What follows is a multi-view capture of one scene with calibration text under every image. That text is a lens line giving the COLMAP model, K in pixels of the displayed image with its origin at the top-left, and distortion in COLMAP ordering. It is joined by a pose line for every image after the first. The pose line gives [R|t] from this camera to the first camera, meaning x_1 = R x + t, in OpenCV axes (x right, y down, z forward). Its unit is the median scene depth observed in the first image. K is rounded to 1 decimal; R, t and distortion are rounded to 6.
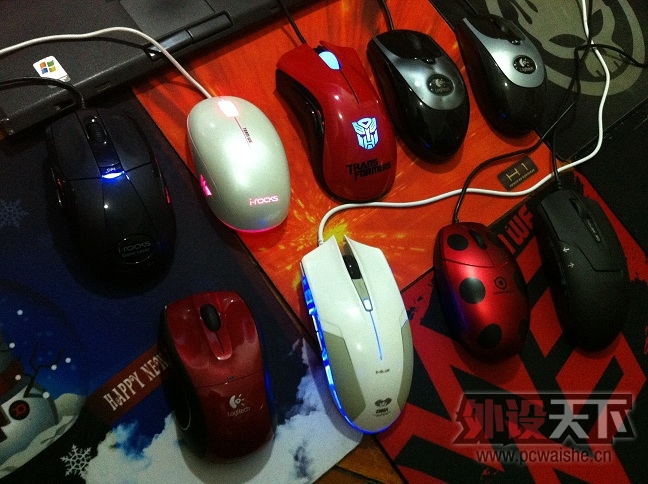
lens RADIAL K [[648.1, 0, 324.0], [0, 648.1, 242.0], [0, 0, 1]] dist [0.091530, -0.363792]
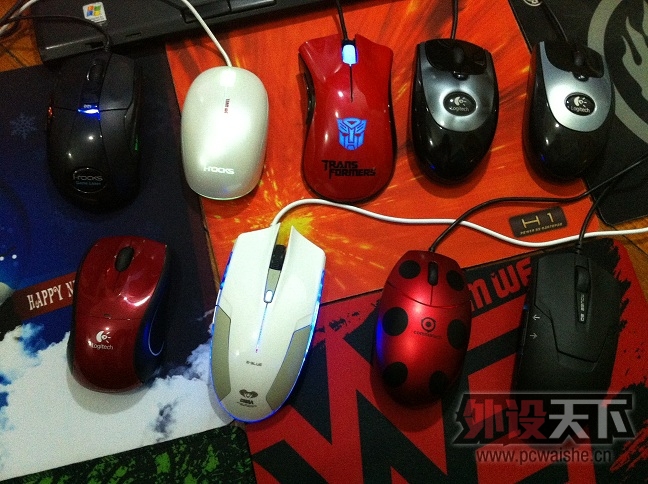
lens RADIAL K [[648.1, 0, 324.0], [0, 648.1, 242.0], [0, 0, 1]] dist [0.091530, -0.363792]
pose [[0.890808, 0.287148, -0.352146, 0.413073], [-0.284218, 0.956803, 0.061224, -0.059618], [0.354515, 0.045548, 0.933940, 0.088205]]
